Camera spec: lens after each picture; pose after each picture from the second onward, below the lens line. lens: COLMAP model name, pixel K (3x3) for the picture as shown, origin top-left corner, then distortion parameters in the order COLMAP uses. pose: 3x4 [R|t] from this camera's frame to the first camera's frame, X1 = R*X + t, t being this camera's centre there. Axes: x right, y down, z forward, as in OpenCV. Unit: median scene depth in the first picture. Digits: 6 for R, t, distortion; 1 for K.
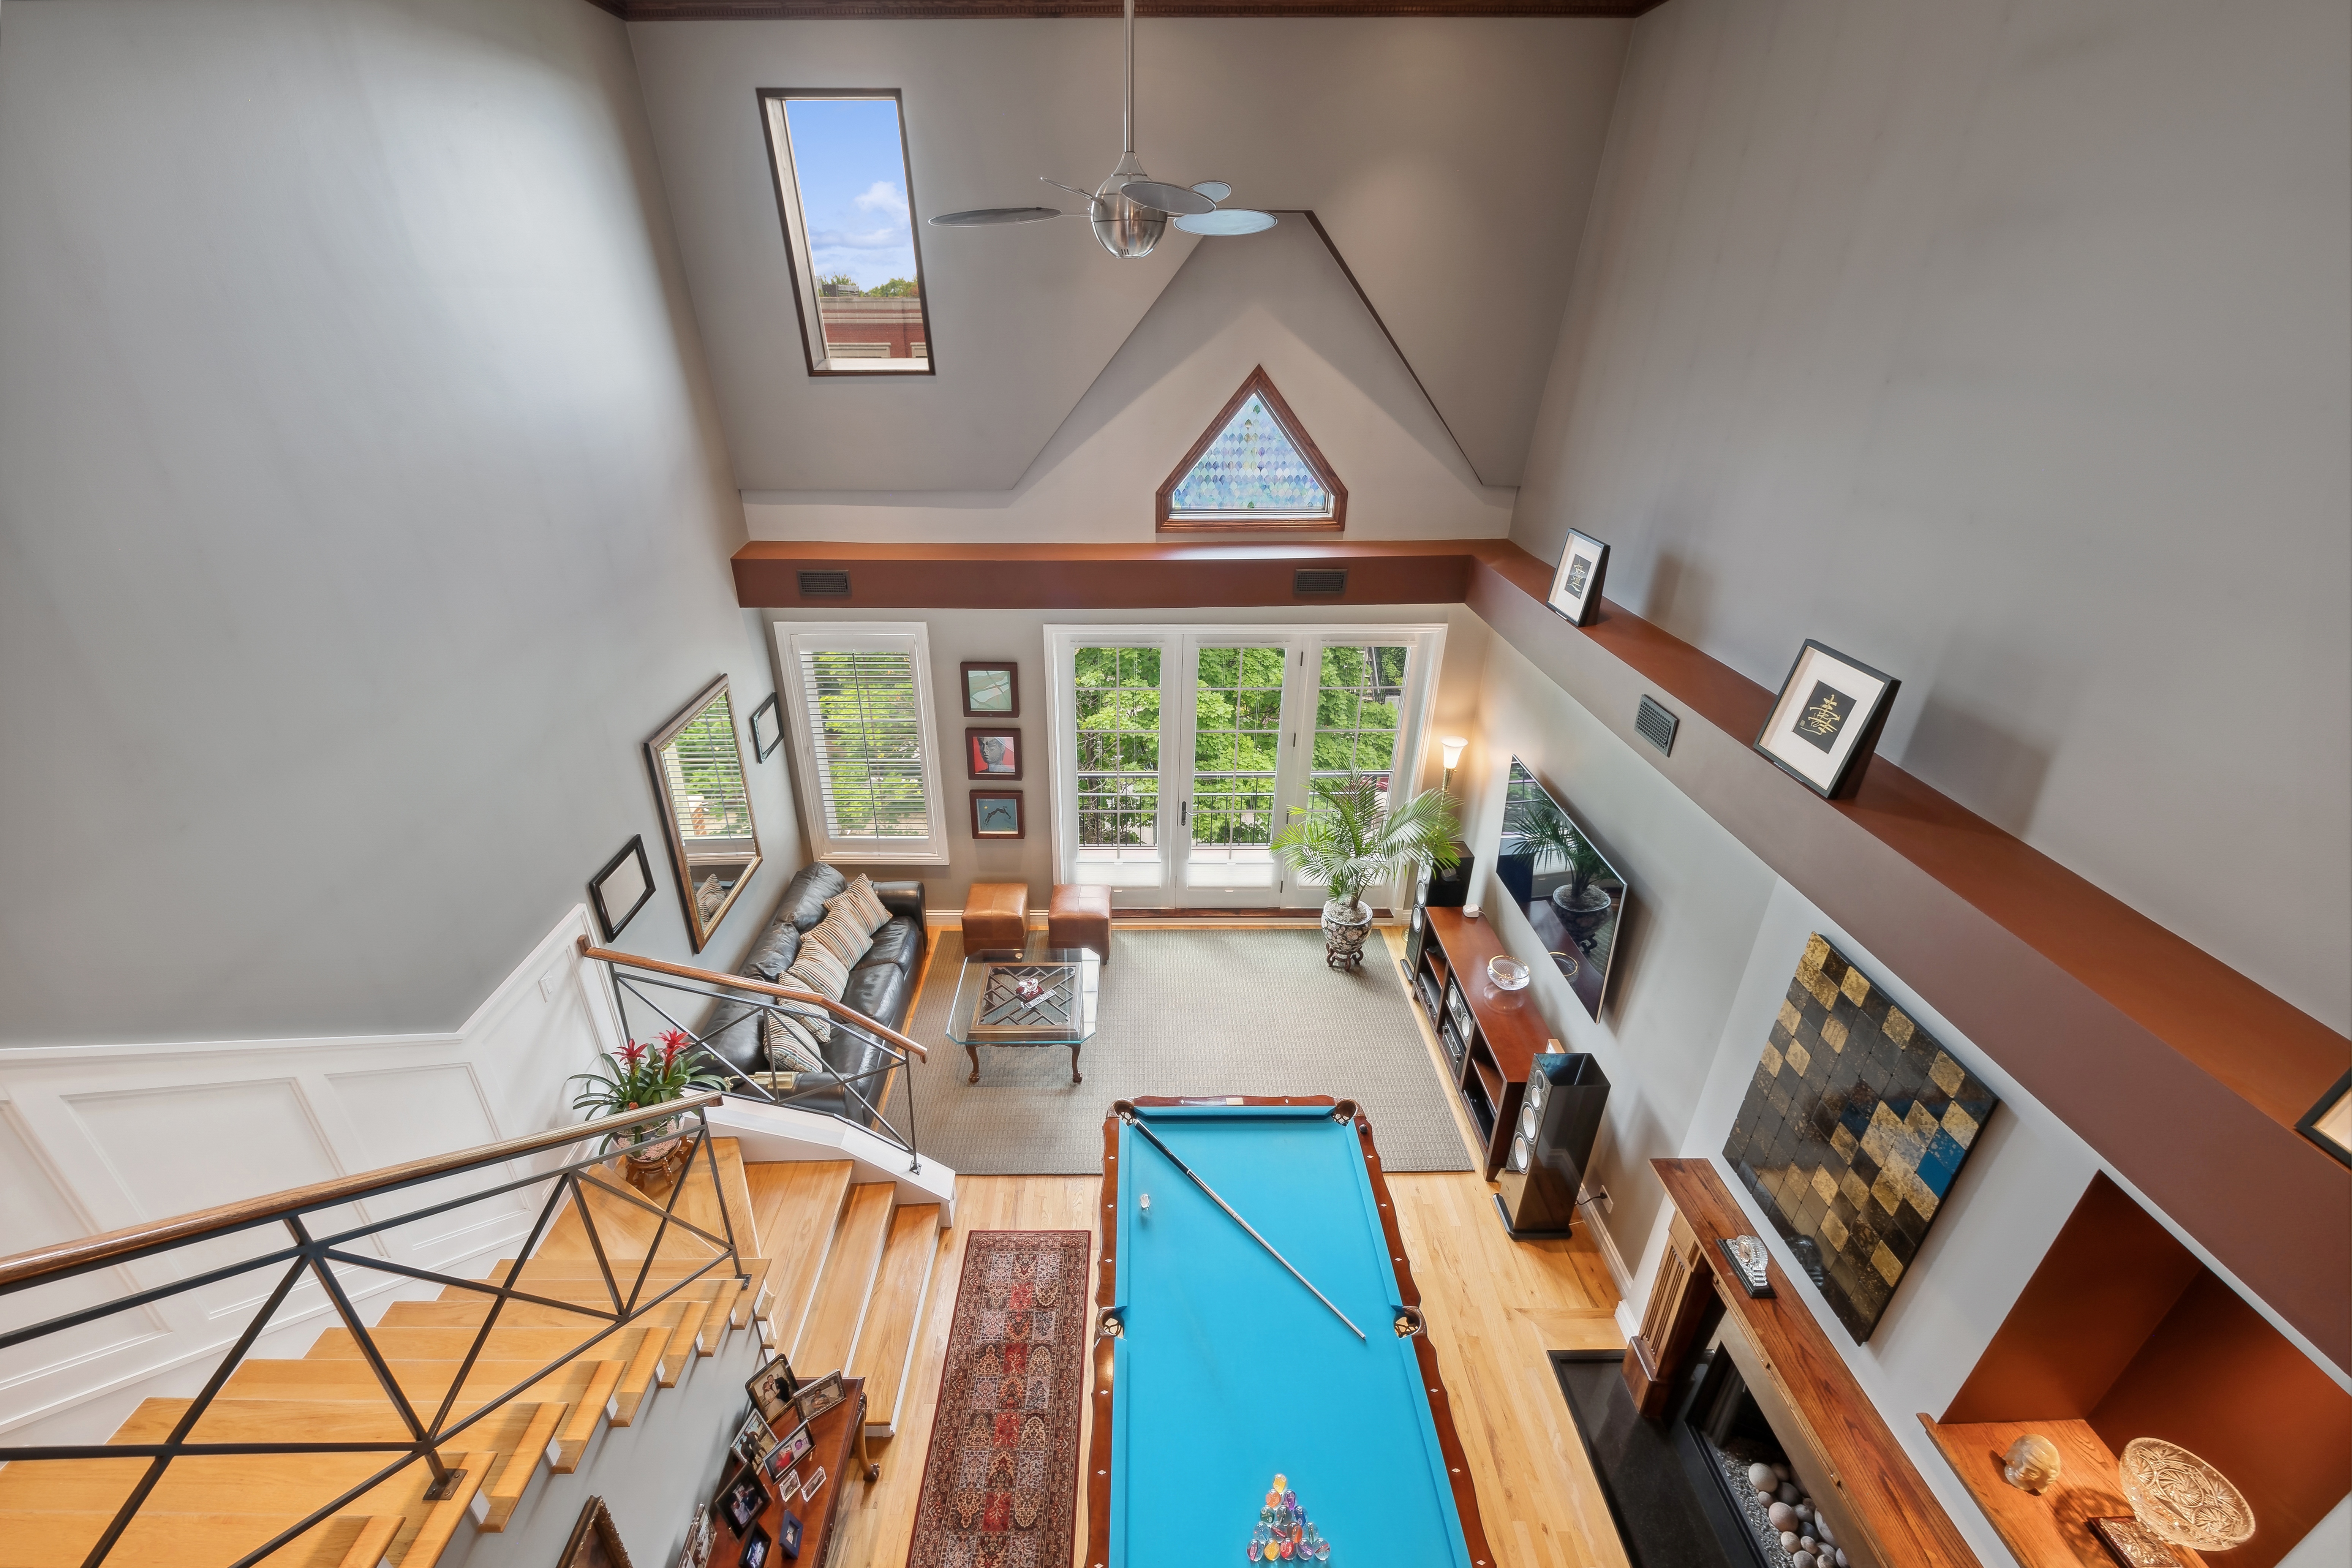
lens RADIAL K [[923.9, 0, 1176.5], [0, 923.9, 765.6], [0, 0, 1]] dist [-0.001443, 0.000551]
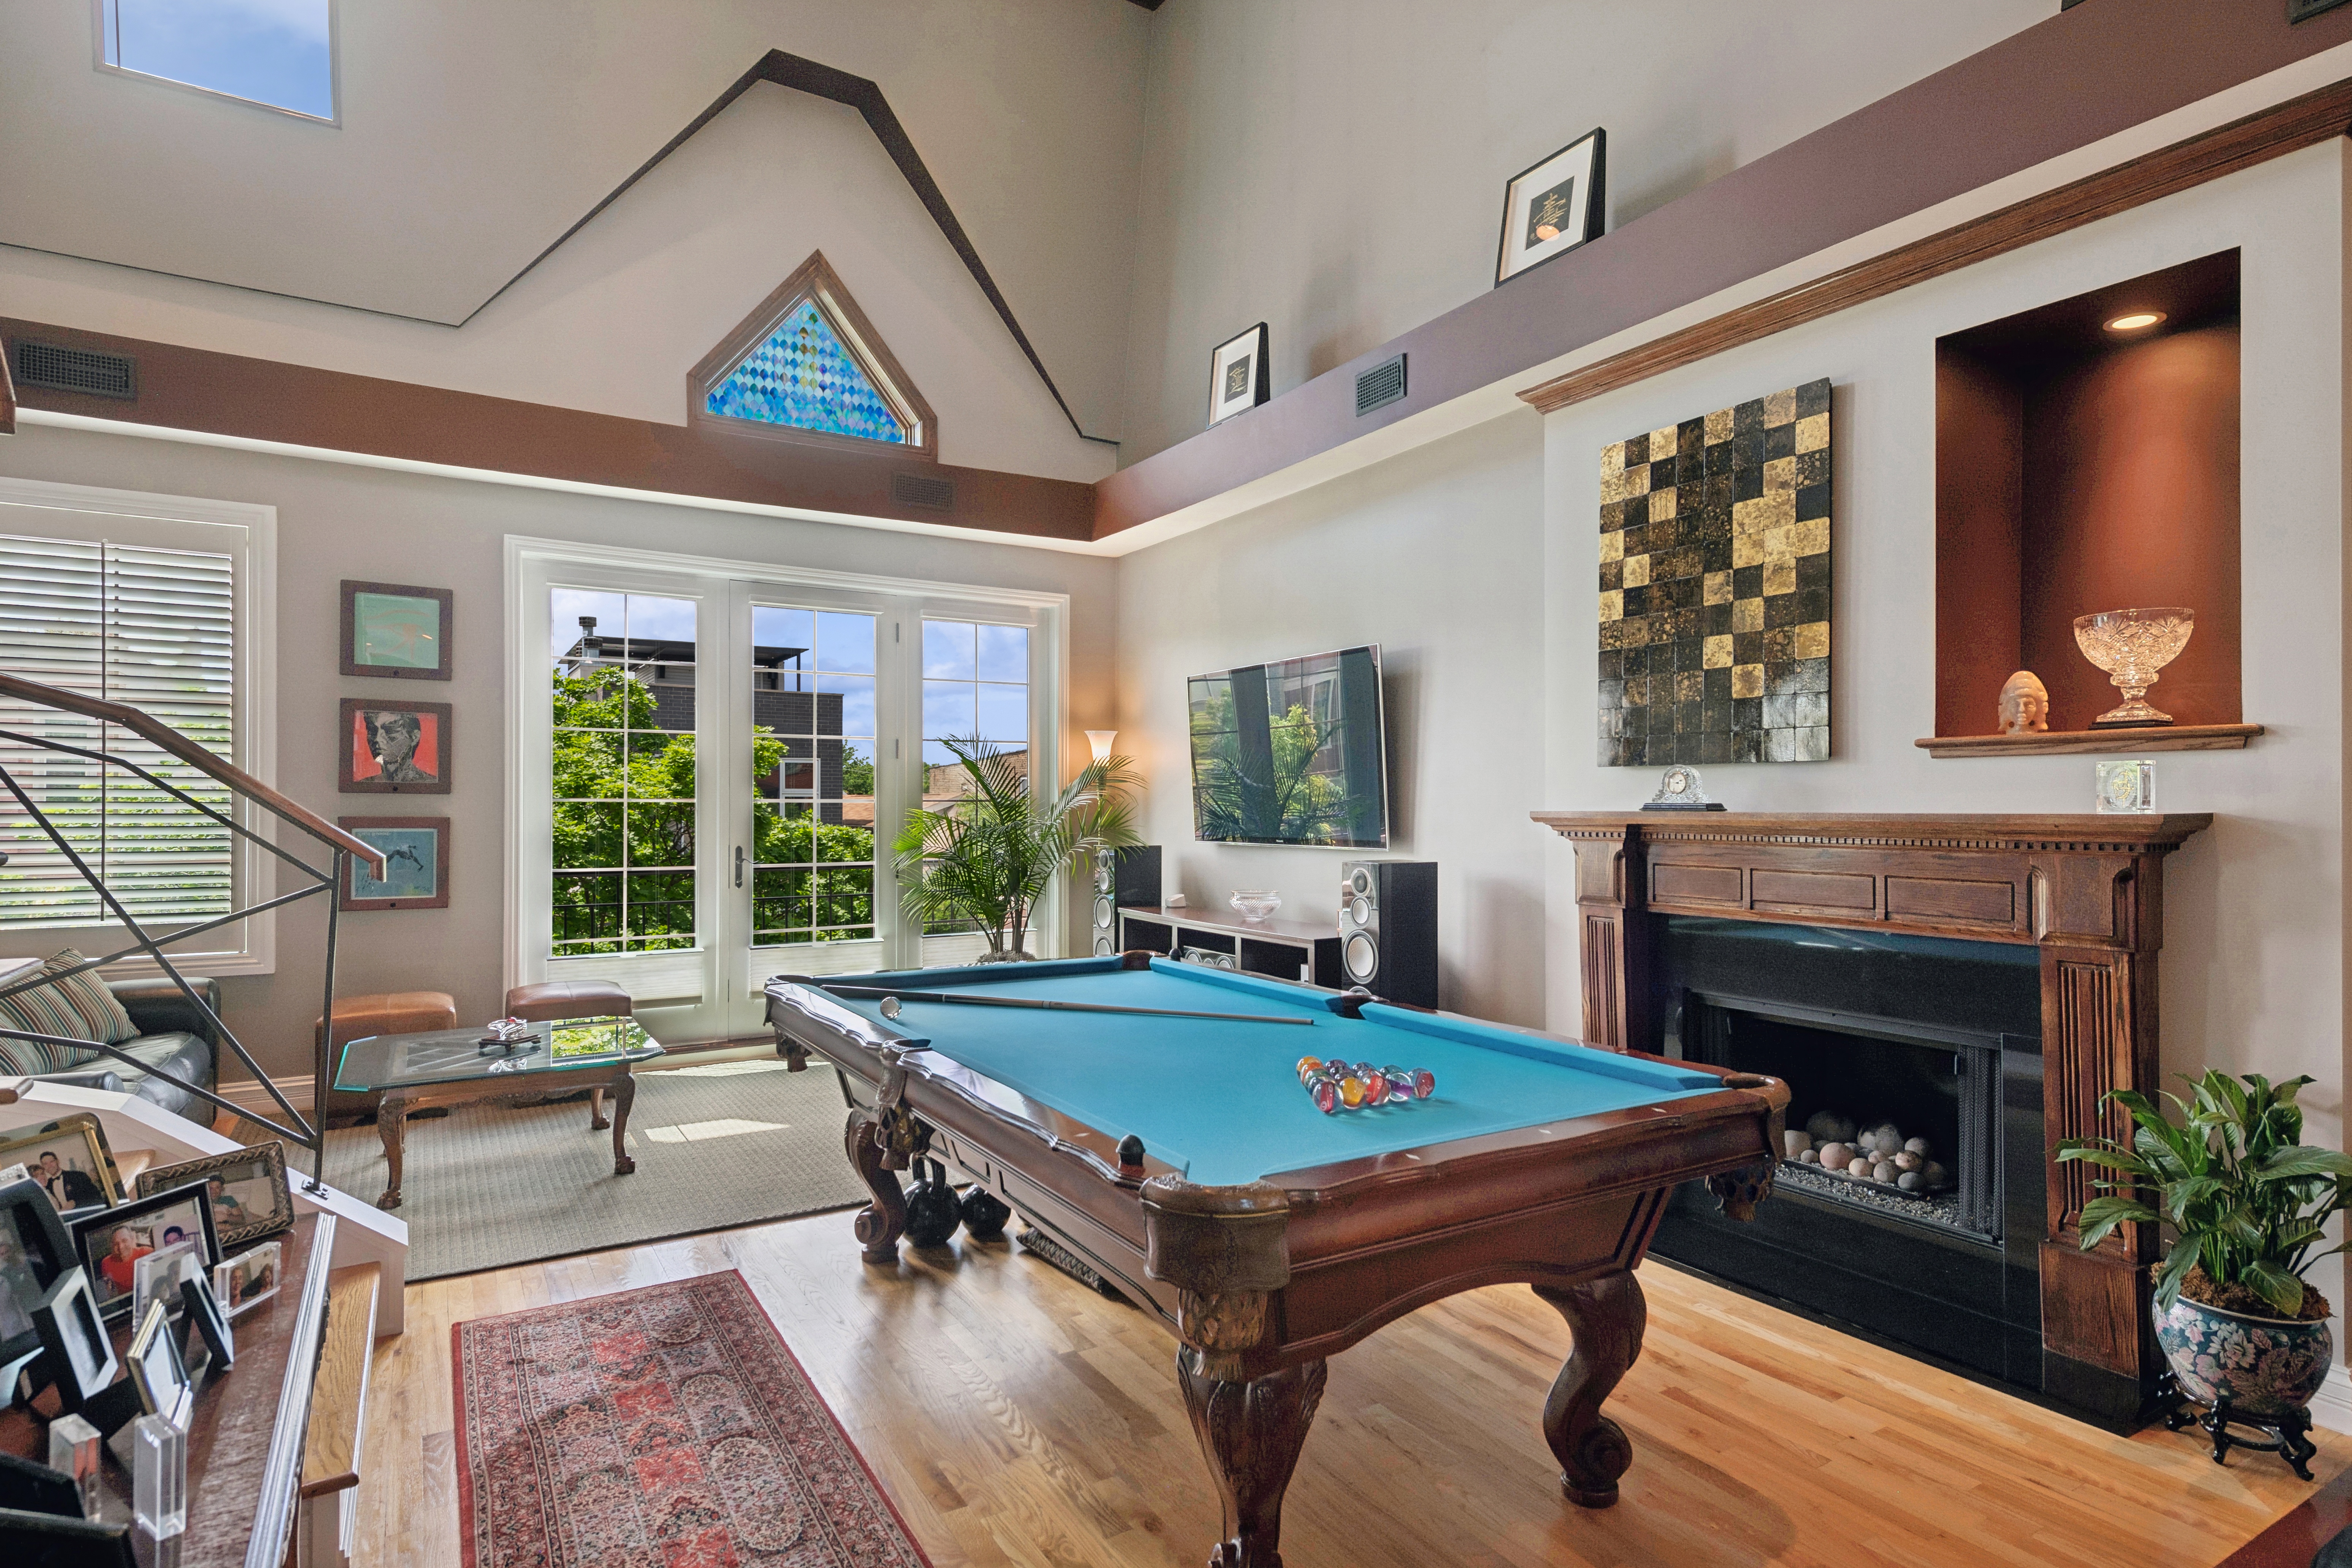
lens RADIAL K [[1187.5, 0, 1204.2], [0, 1187.5, 795.4], [0, 0, 1]] dist [0.029150, 0.000713]
pose [[0.857819, -0.017528, 0.513652, -0.165076], [0.238339, 0.899024, -0.367357, 0.458689], [-0.455346, 0.437549, 0.775378, 0.203424]]
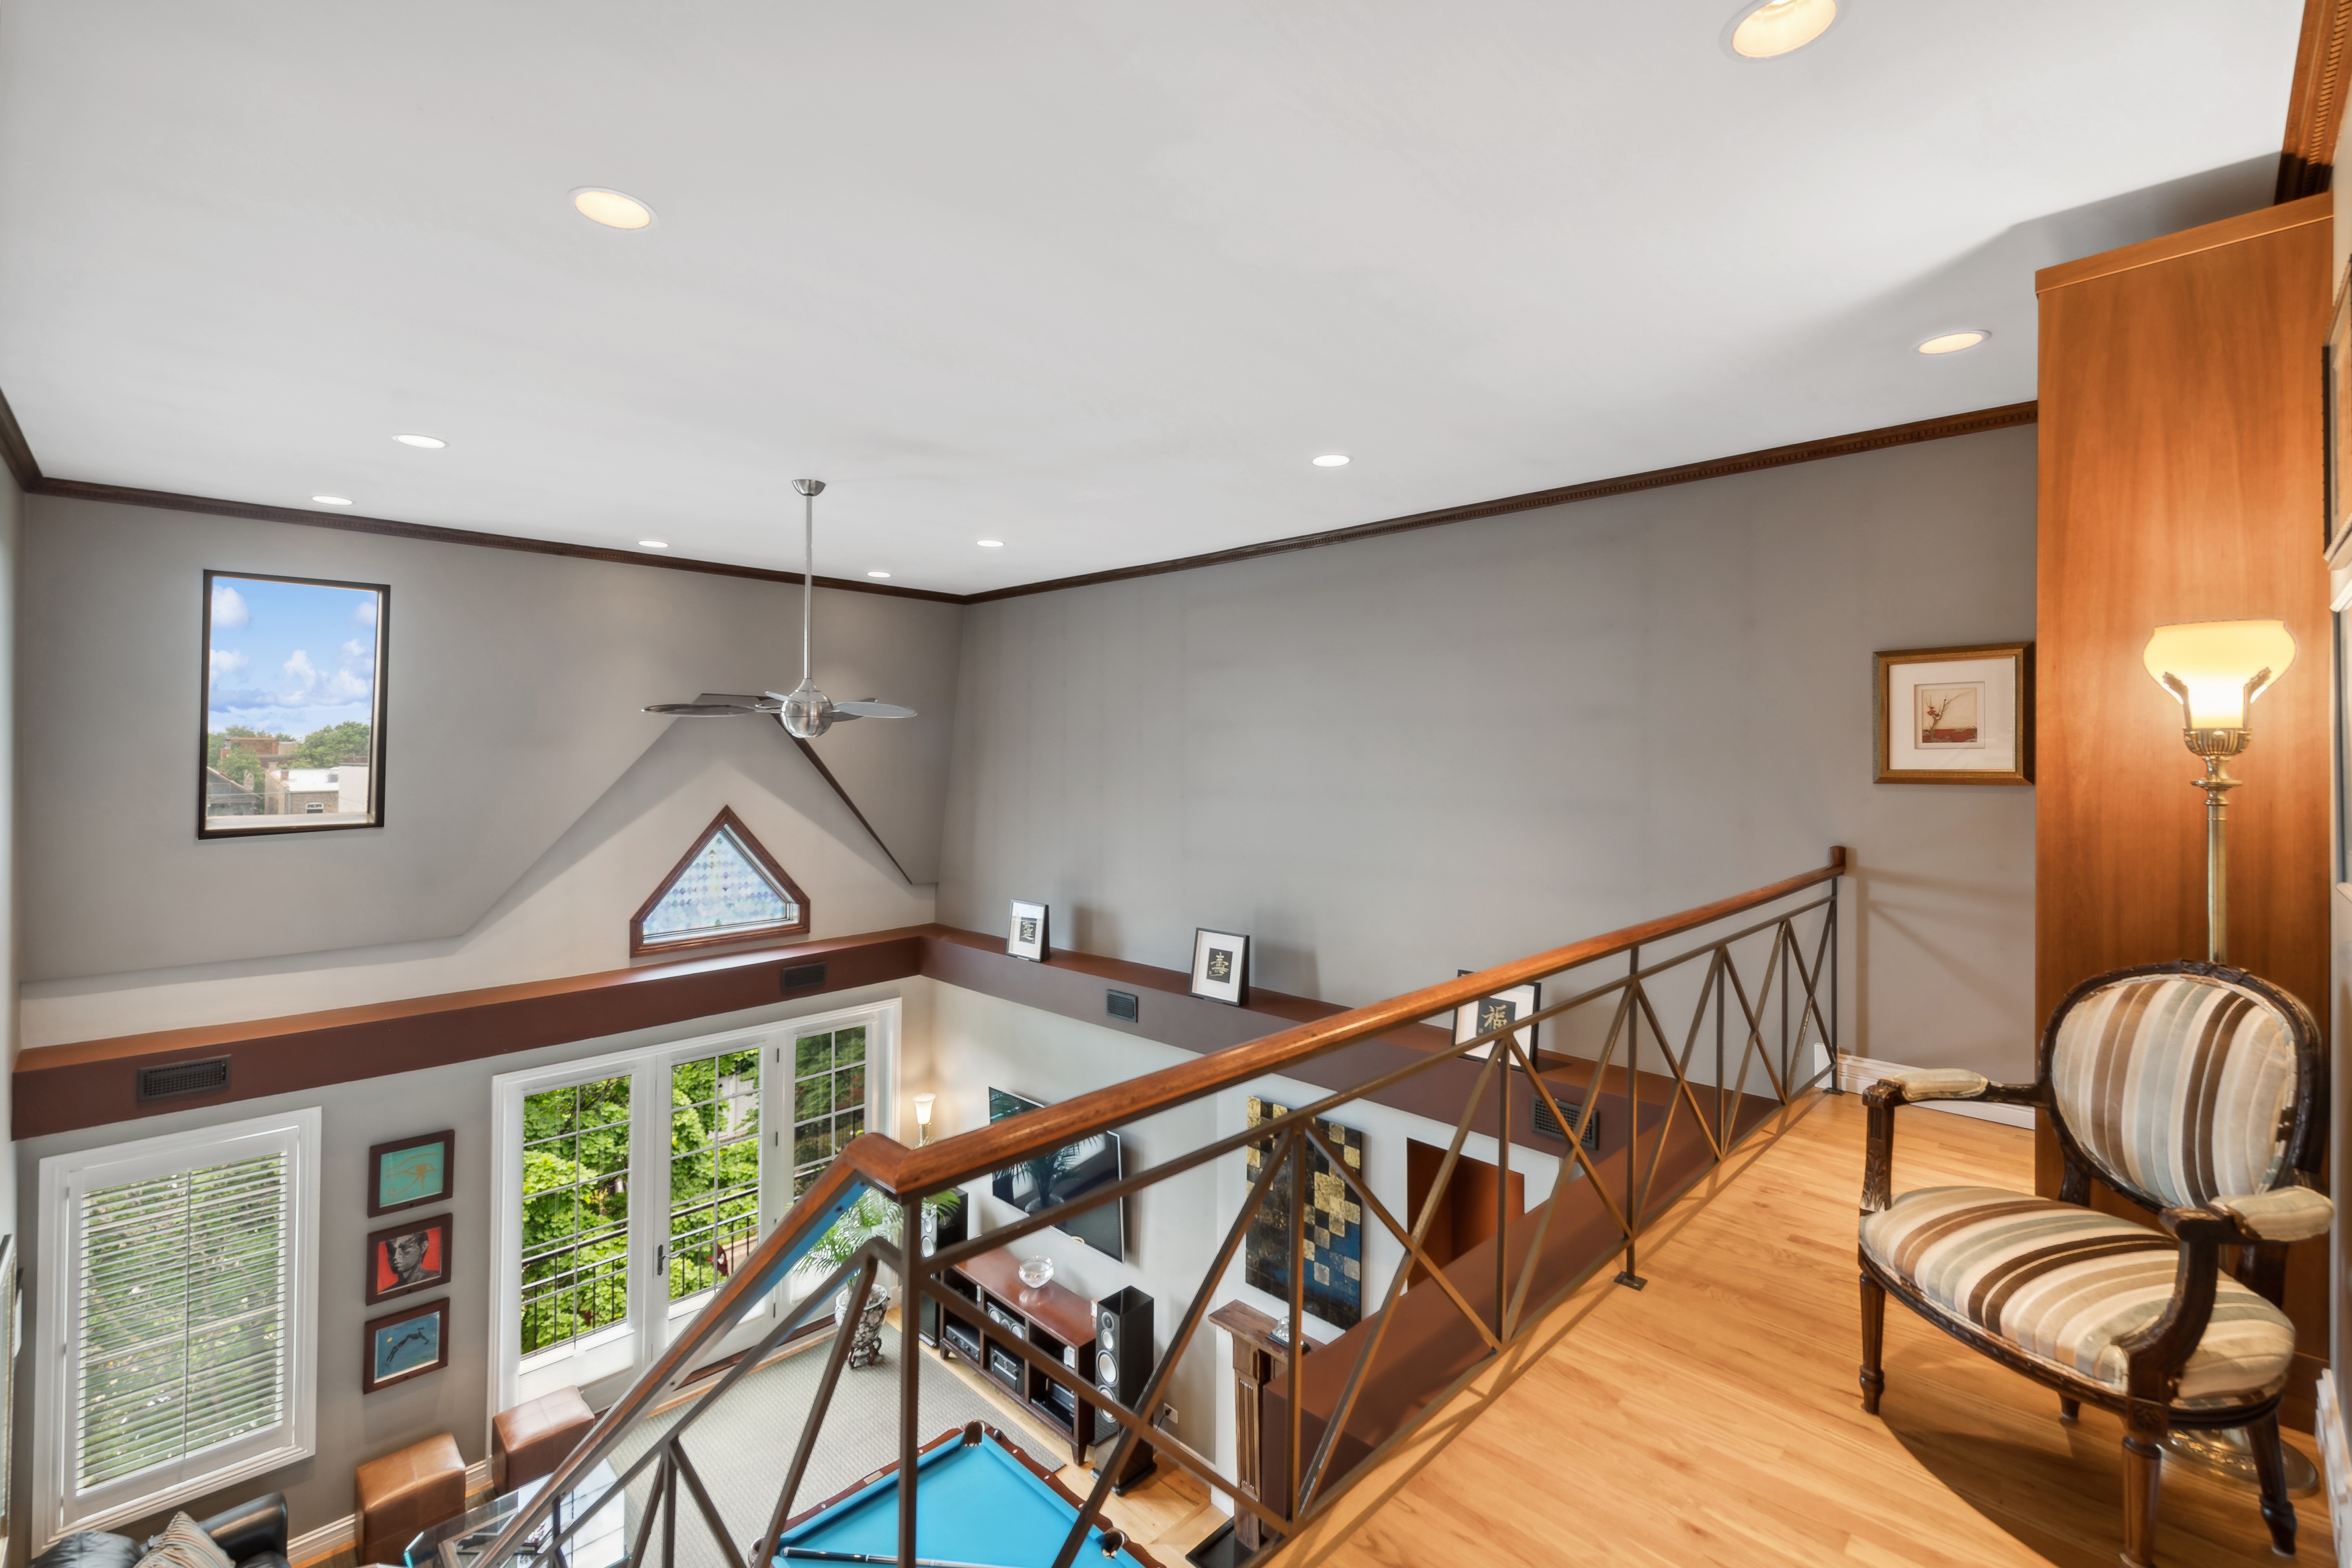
lens RADIAL K [[943.2, 0, 1182.7], [0, 943.2, 760.0], [0, 0, 1]] dist [-0.002908, 0.000367]
pose [[0.715936, -0.003489, 0.698157, -0.313886], [0.310383, 0.897324, -0.313802, 0.070172], [-0.625379, 0.441358, 0.643510, -0.158327]]
